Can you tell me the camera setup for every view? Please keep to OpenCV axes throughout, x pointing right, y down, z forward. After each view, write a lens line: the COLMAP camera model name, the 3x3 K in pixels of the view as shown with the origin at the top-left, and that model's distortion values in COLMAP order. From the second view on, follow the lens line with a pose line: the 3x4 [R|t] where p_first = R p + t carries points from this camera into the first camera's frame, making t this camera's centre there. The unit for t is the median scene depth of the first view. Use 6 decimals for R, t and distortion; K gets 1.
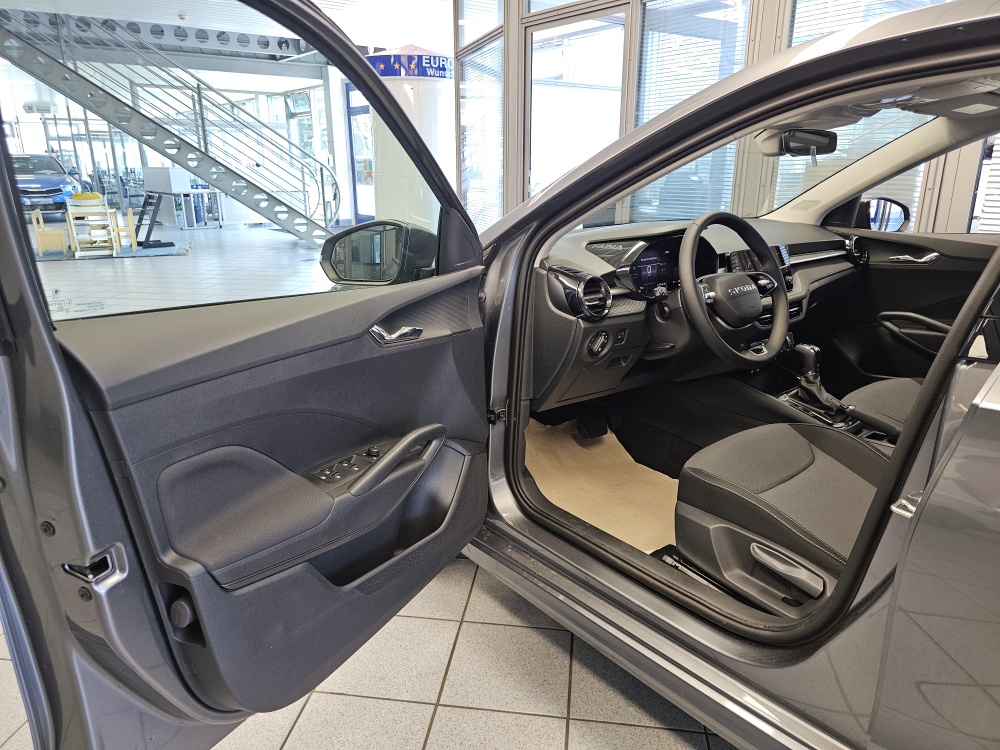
lens RADIAL K [[679.1, 0, 500.0], [0, 679.1, 375.0], [0, 0, 1]] dist [-0.002260, -0.001740]
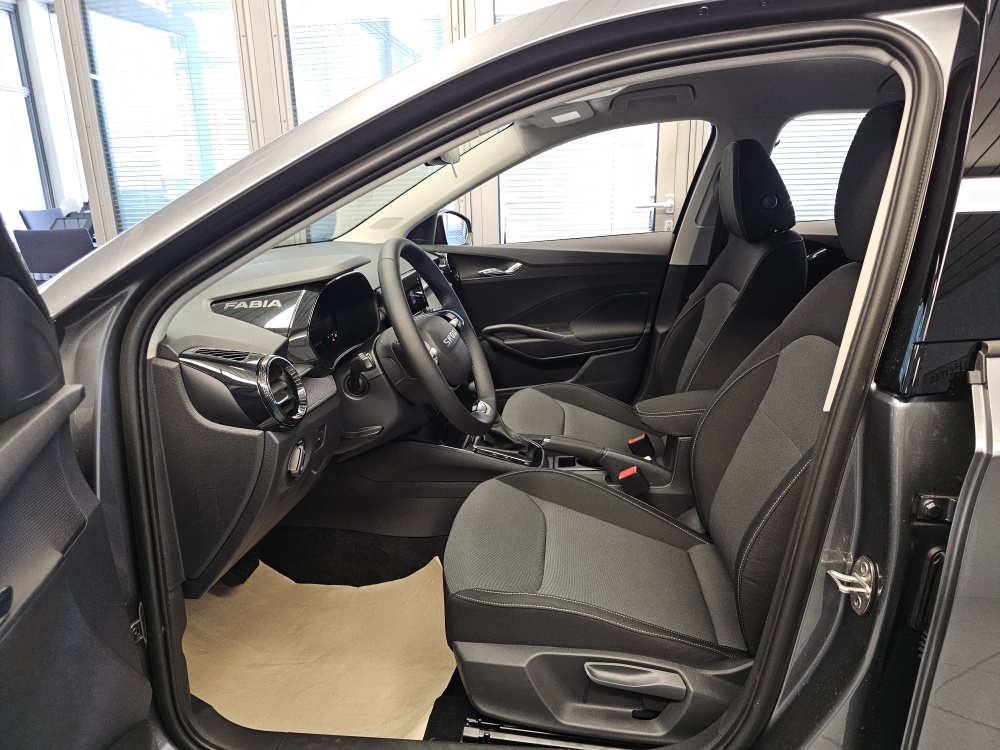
lens RADIAL K [[669.0, 0, 490.7], [0, 669.0, 371.5], [0, 0, 1]] dist [0.070186, -0.085102]
pose [[0.717205, -0.205506, 0.665871, -0.066346], [0.228674, 0.972021, 0.053690, -0.064116], [-0.658274, 0.113761, 0.744132, 0.228270]]
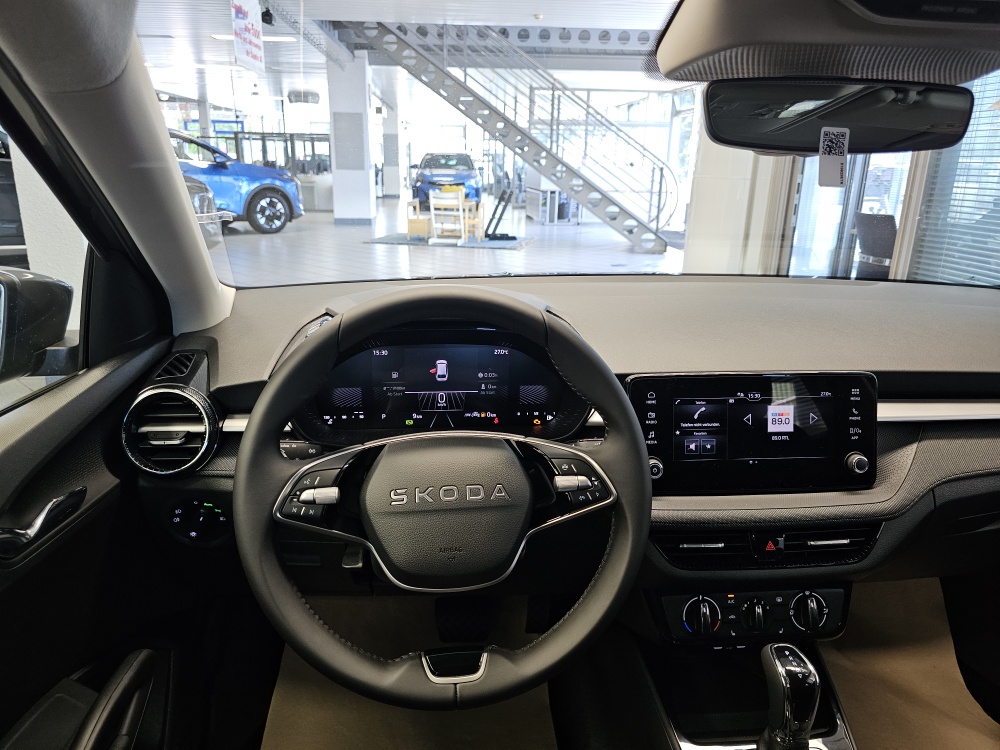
lens RADIAL K [[669.0, 0, 490.7], [0, 669.0, 371.5], [0, 0, 1]] dist [0.070186, -0.085102]
pose [[0.827493, 0.178834, -0.532234, 0.310864], [-0.180647, 0.982317, 0.049203, -0.119762], [0.531621, 0.055431, 0.845166, 0.376590]]
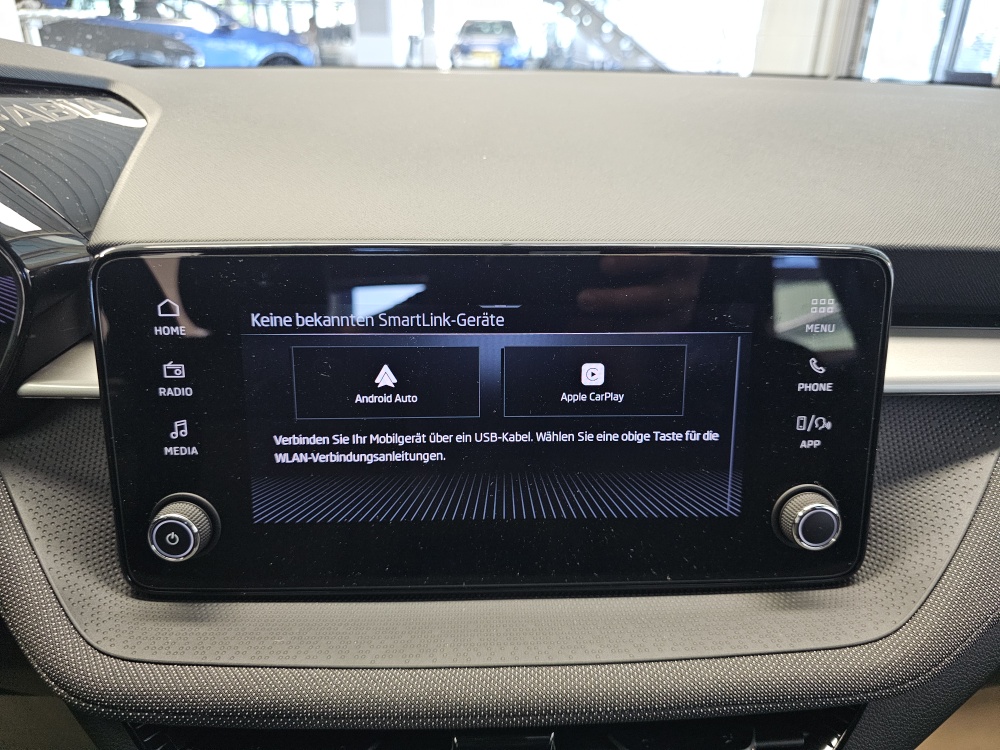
lens RADIAL K [[699.3, 0, 506.3], [0, 699.3, 372.7], [0, 0, 1]] dist [0.001391, -0.024664]
pose [[0.795201, 0.273078, -0.541372, 0.307410], [-0.190298, 0.960130, 0.204784, -0.127420], [0.575709, -0.059823, 0.815463, 0.589801]]
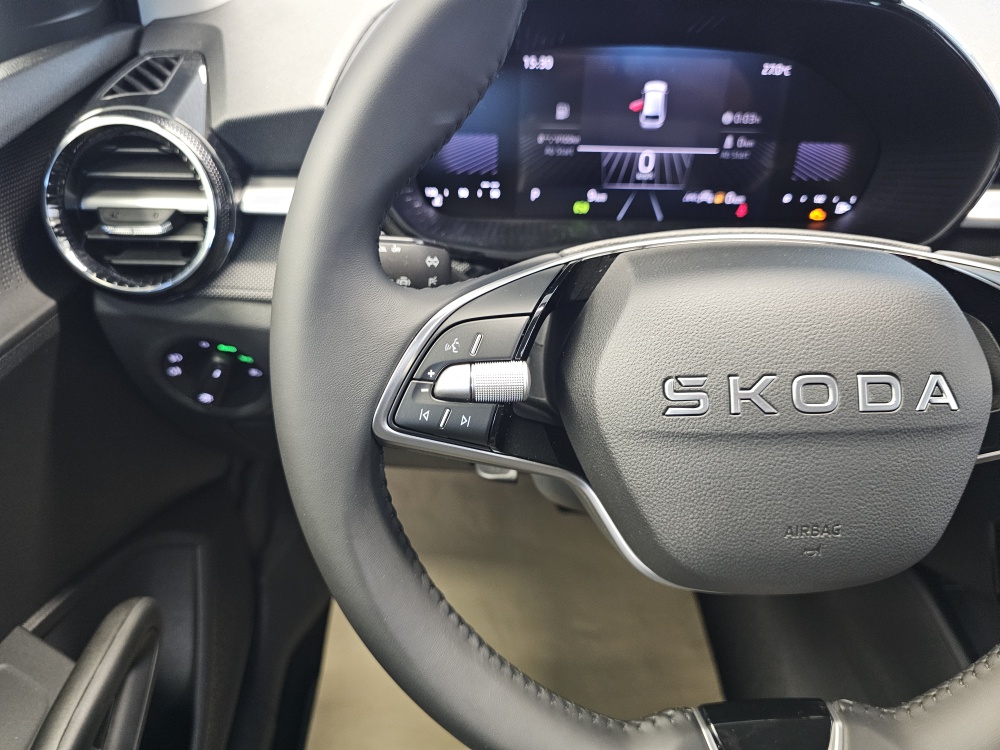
lens RADIAL K [[697.2, 0, 493.4], [0, 697.2, 370.2], [0, 0, 1]] dist [0.007364, -0.028744]
pose [[0.791672, 0.360544, -0.493218, 0.206070], [-0.205766, 0.917487, 0.340408, -0.093156], [0.575253, -0.168004, 0.800537, 0.458473]]
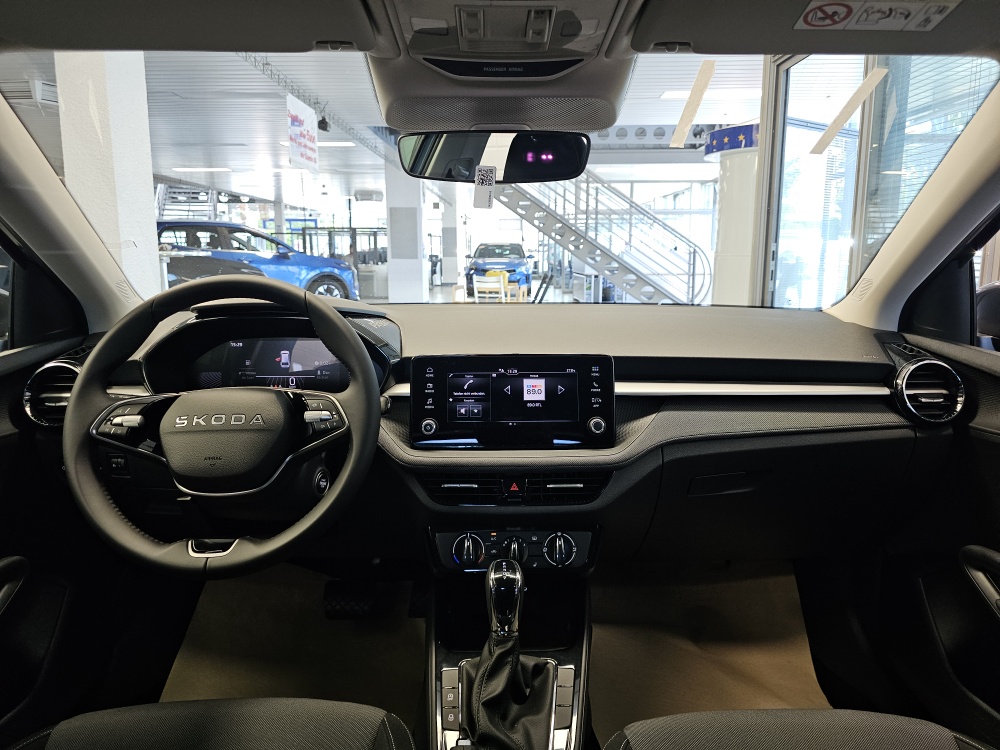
lens RADIAL K [[669.9, 0, 501.1], [0, 669.9, 364.6], [0, 0, 1]] dist [0.079372, -0.100818]
pose [[0.782820, 0.100555, -0.614070, 0.460600], [-0.182456, 0.980572, -0.072025, -0.093648], [0.594898, 0.168423, 0.785958, 0.391055]]
